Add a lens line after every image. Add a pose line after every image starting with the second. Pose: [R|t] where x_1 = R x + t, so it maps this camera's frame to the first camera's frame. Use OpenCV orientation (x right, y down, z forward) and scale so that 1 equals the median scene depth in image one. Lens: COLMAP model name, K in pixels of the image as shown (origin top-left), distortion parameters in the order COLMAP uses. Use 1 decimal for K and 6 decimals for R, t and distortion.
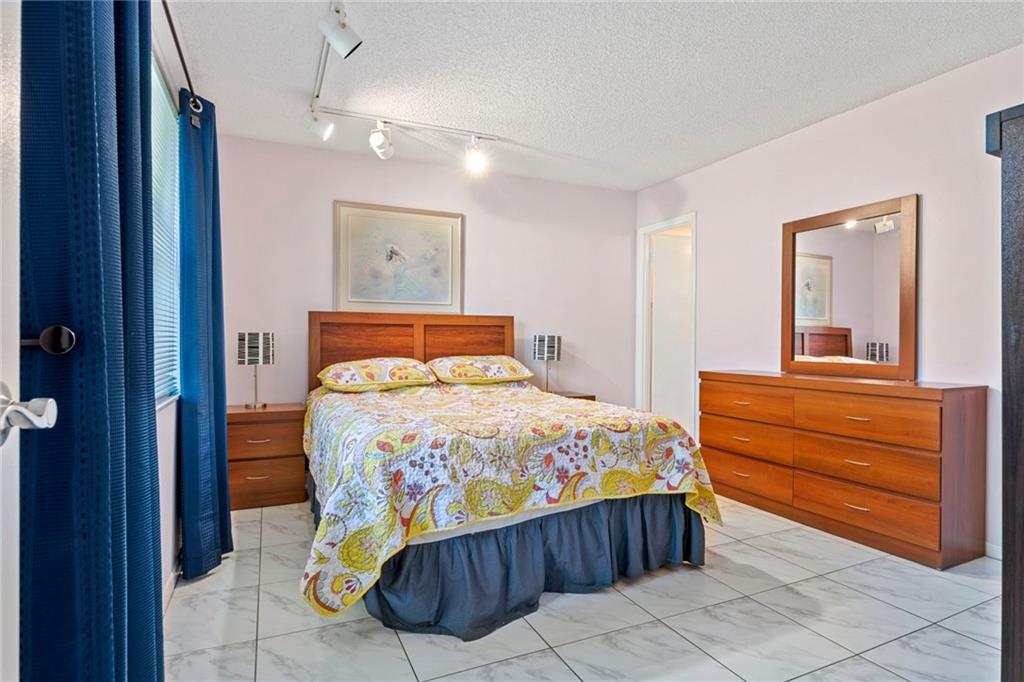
lens RADIAL K [[529.5, 0, 507.4], [0, 529.5, 340.5], [0, 0, 1]] dist [-0.003864, -0.000601]
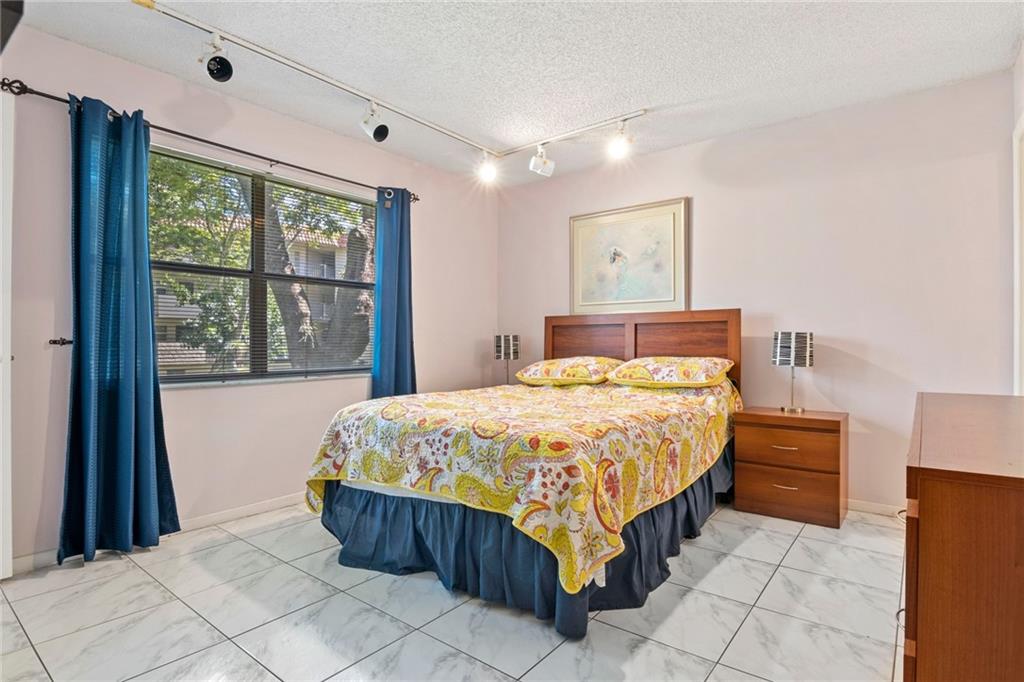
lens RADIAL K [[529.5, 0, 507.4], [0, 529.5, 340.5], [0, 0, 1]] dist [-0.003864, -0.000601]
pose [[0.456300, -0.007033, -0.889798, 0.967536], [0.006683, 0.999968, -0.004476, 0.005938], [0.889801, -0.003904, 0.456332, 0.561021]]
